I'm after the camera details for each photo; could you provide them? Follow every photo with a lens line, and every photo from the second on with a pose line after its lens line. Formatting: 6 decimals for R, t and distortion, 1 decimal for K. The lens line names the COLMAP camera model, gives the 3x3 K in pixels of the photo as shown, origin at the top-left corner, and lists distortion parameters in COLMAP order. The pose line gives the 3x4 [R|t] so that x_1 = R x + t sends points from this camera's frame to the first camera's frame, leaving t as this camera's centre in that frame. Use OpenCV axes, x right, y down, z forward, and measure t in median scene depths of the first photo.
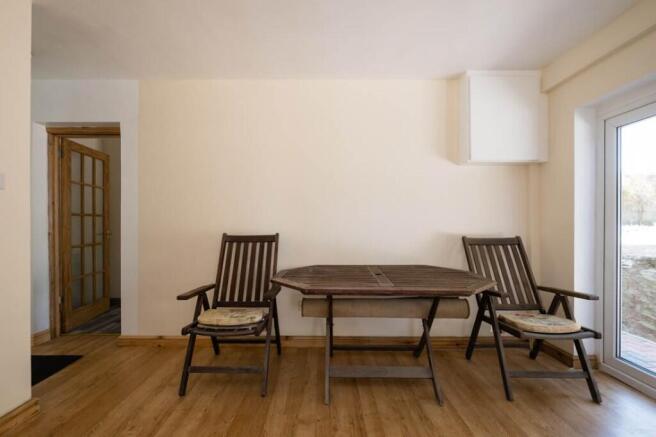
lens RADIAL K [[282.3, 0, 328.0], [0, 282.3, 218.5], [0, 0, 1]] dist [-0.001255, -0.000138]
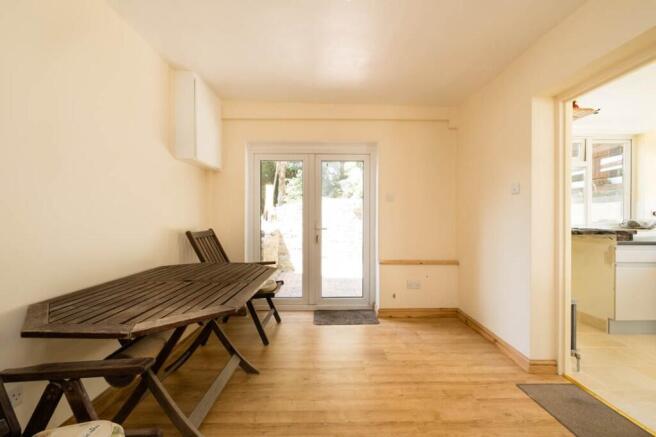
lens RADIAL K [[283.4, 0, 329.9], [0, 283.4, 214.4], [0, 0, 1]] dist [-0.000934, -0.000060]
pose [[-0.014531, 0.011209, 0.999832, -0.540503], [-0.003788, 0.999929, -0.011265, 0.014584], [-0.999887, -0.003951, -0.014488, 0.508870]]
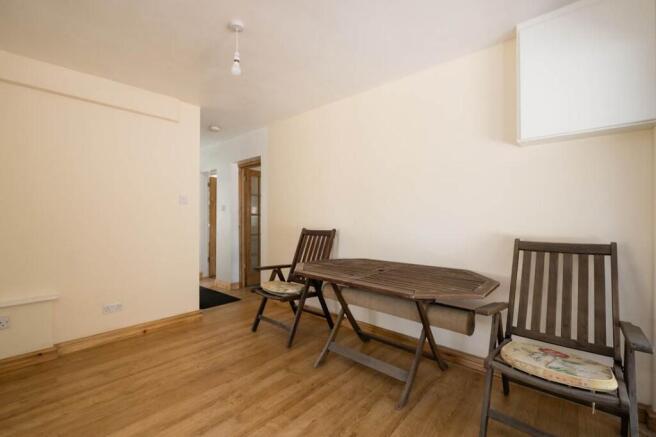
lens RADIAL K [[283.4, 0, 329.9], [0, 283.4, 214.4], [0, 0, 1]] dist [-0.000934, -0.000060]
pose [[0.752785, -0.008775, -0.658207, 0.607920], [0.003233, 0.999948, -0.009633, 0.000946], [0.658258, 0.005124, 0.752775, 0.076754]]
